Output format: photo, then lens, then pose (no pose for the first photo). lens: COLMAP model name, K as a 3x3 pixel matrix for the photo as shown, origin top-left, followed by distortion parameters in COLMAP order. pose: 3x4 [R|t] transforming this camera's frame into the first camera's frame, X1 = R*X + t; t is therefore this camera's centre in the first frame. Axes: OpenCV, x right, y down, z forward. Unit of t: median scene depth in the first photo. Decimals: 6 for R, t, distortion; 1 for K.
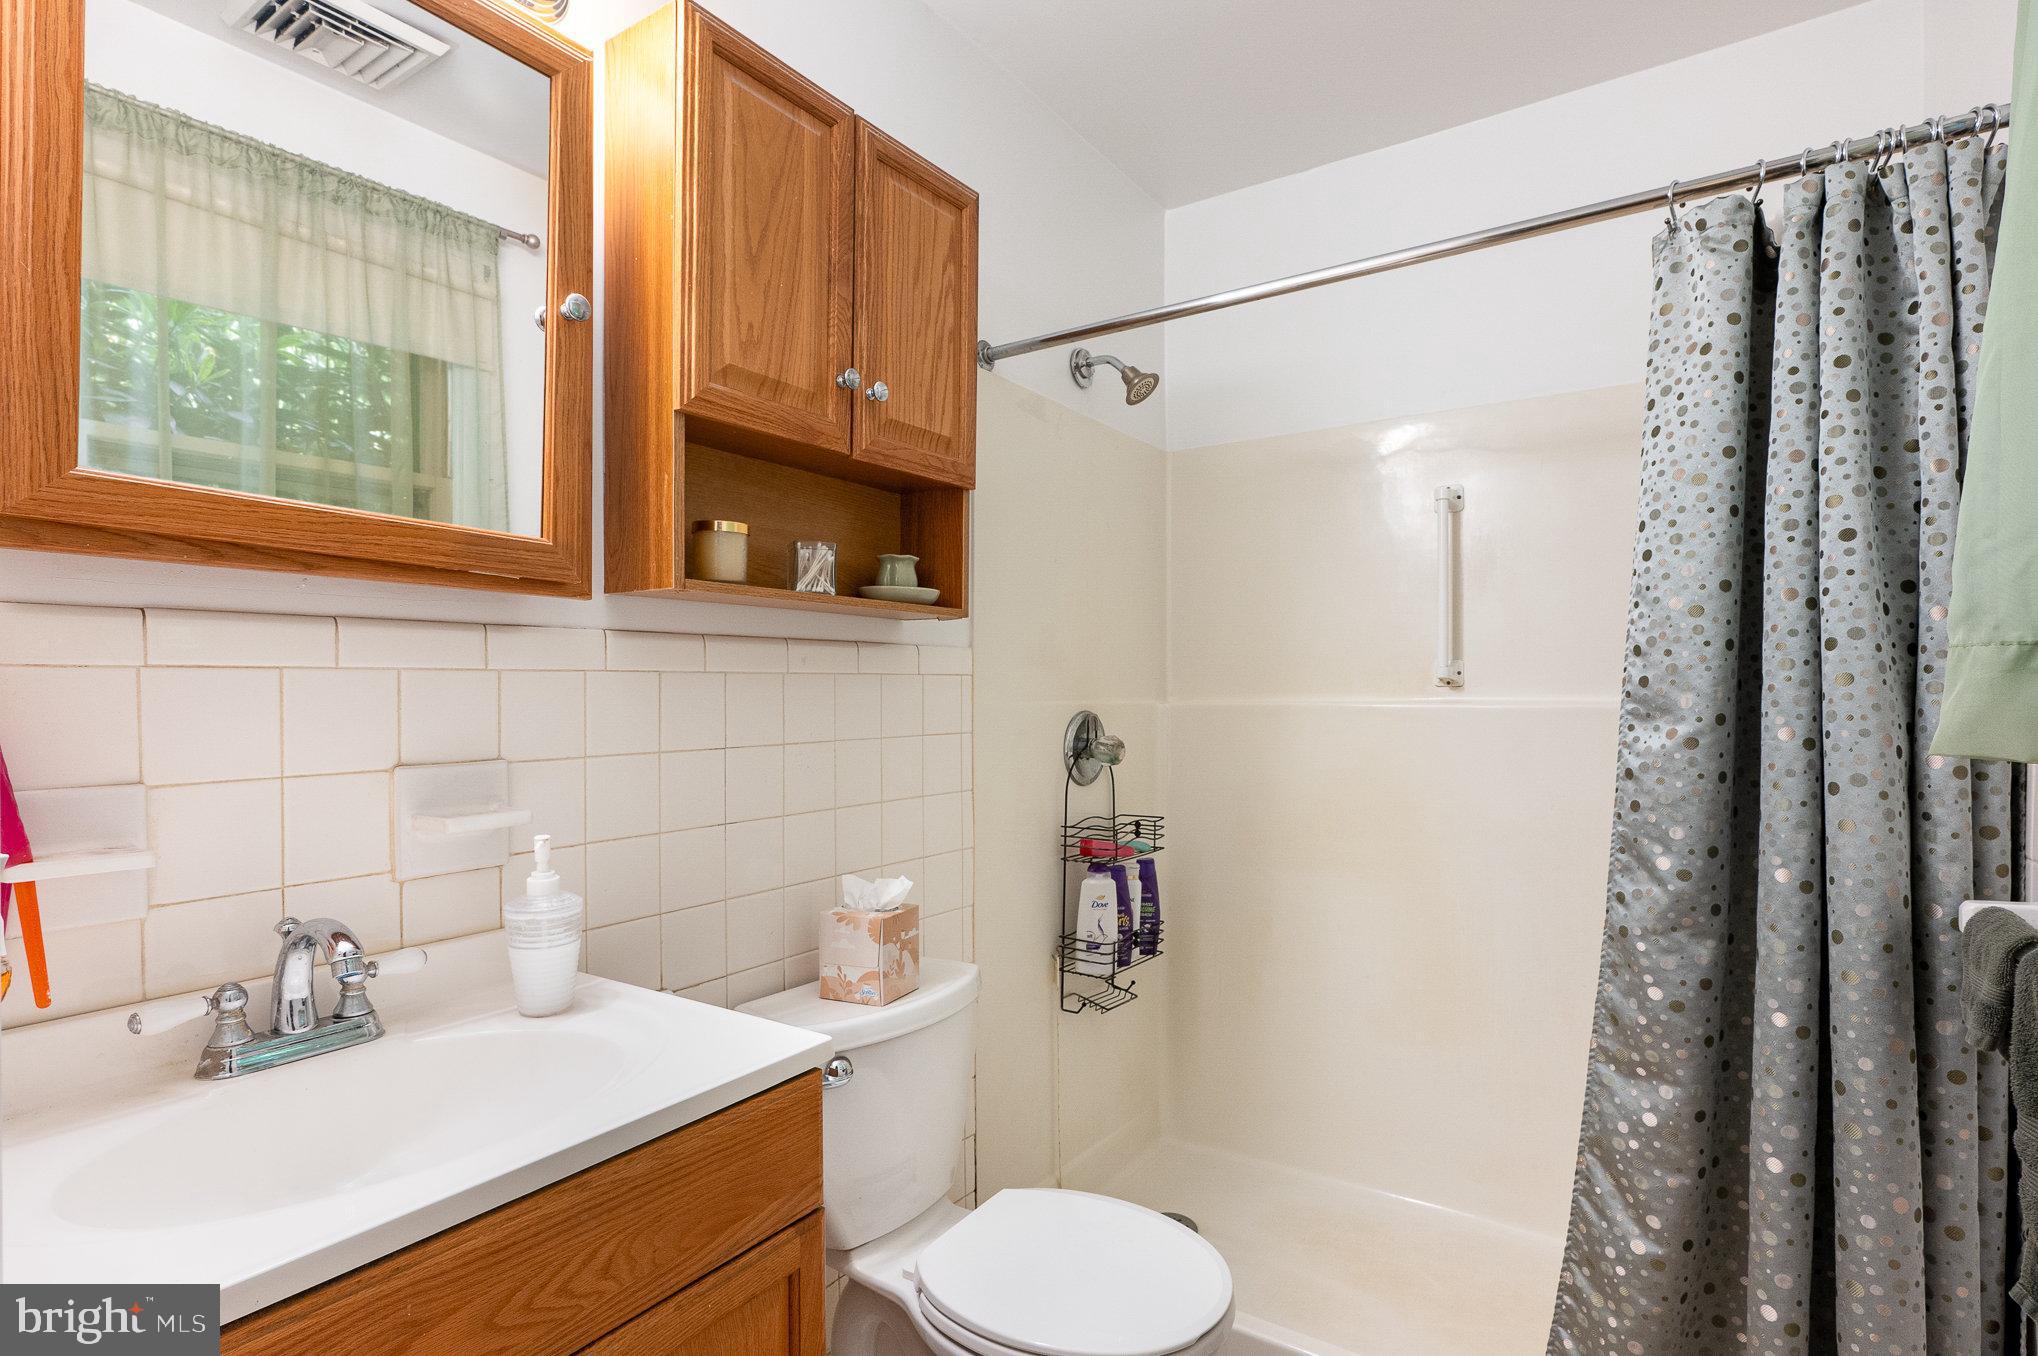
lens RADIAL K [[1010.0, 0, 1015.1], [0, 1010.0, 688.7], [0, 0, 1]] dist [-0.009821, 0.008617]
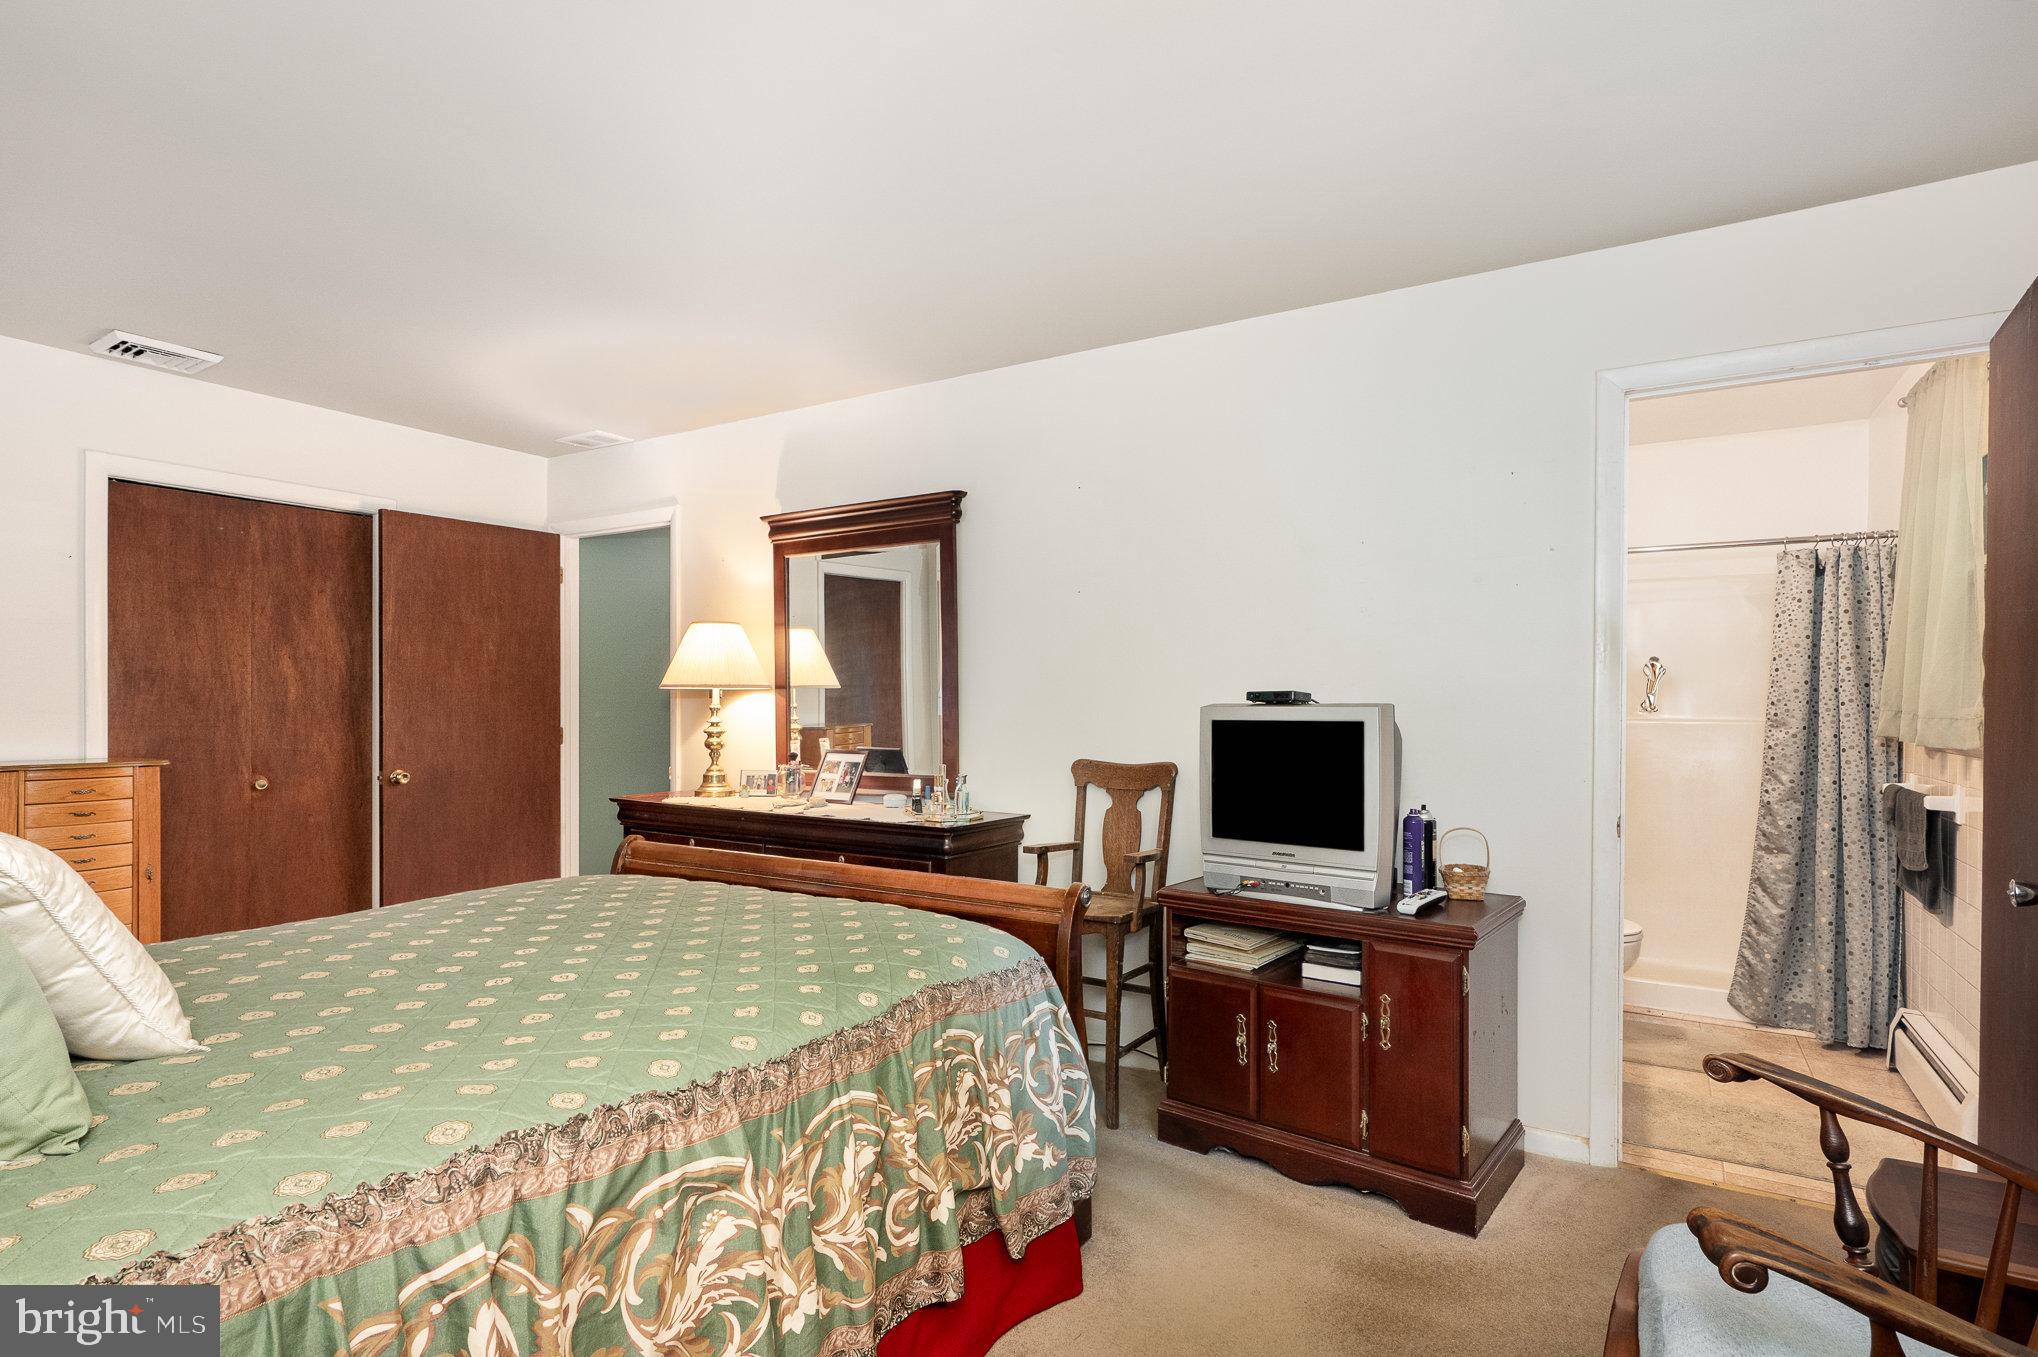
lens RADIAL K [[1010.0, 0, 1015.1], [0, 1010.0, 689.2], [0, 0, 1]] dist [-0.009821, 0.008617]
pose [[0.999000, 0.006286, 0.044258, -1.809012], [-0.006167, 0.999977, -0.002822, -0.062968], [-0.044275, 0.002546, 0.999016, -1.916374]]
